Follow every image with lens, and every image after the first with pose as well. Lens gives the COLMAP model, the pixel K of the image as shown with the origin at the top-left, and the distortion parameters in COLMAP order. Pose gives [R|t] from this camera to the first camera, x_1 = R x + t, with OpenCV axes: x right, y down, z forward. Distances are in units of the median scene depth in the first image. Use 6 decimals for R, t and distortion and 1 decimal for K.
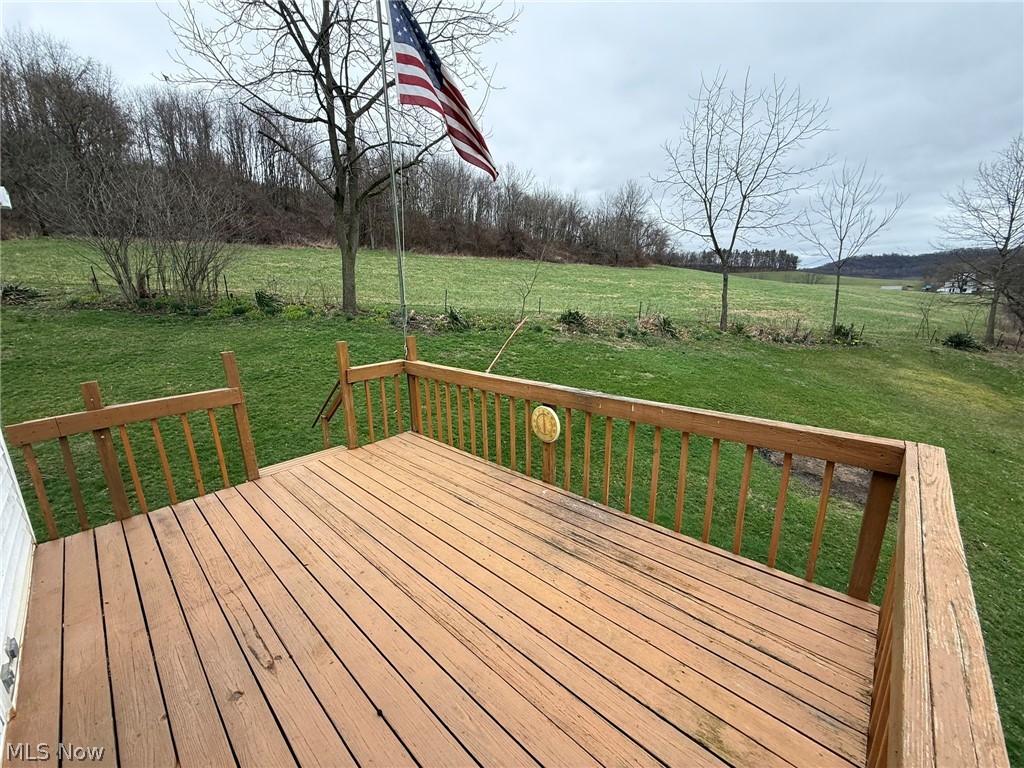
lens RADIAL K [[405.9, 0, 510.4], [0, 405.9, 384.1], [0, 0, 1]] dist [-0.000741, -0.000710]
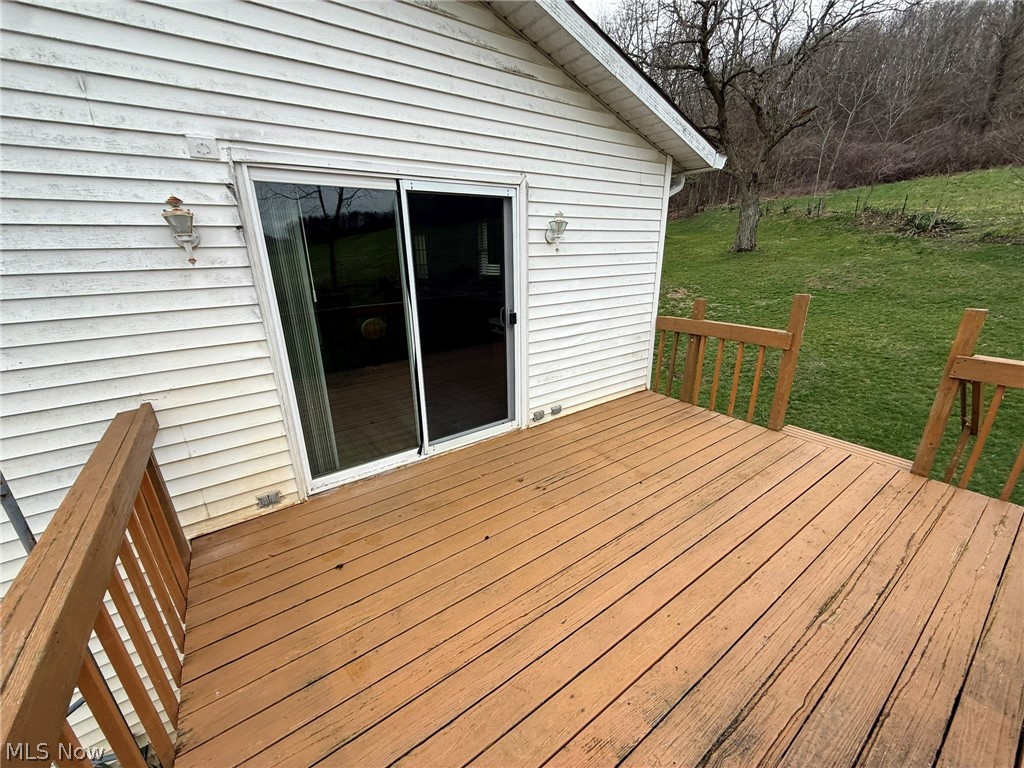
lens RADIAL K [[405.9, 0, 510.4], [0, 405.9, 384.1], [0, 0, 1]] dist [-0.000741, -0.000710]
pose [[-0.199093, 0.342009, -0.918364, 0.417760], [-0.194602, 0.904664, 0.379095, -0.130573], [0.960464, 0.254191, -0.113557, 0.574527]]
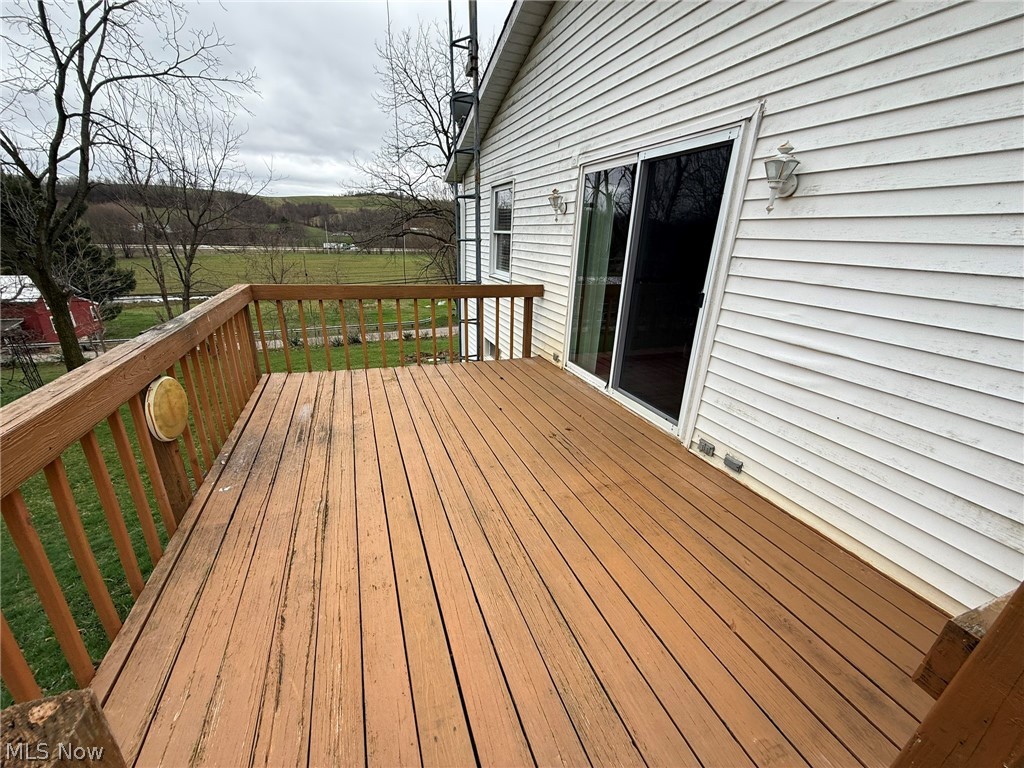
lens RADIAL K [[405.9, 0, 510.4], [0, 405.9, 384.1], [0, 0, 1]] dist [-0.000741, -0.000710]
pose [[-0.900063, -0.153857, 0.407695, -0.633266], [0.086582, 0.853798, 0.513354, -0.202744], [-0.427072, 0.497350, -0.755150, 1.310926]]
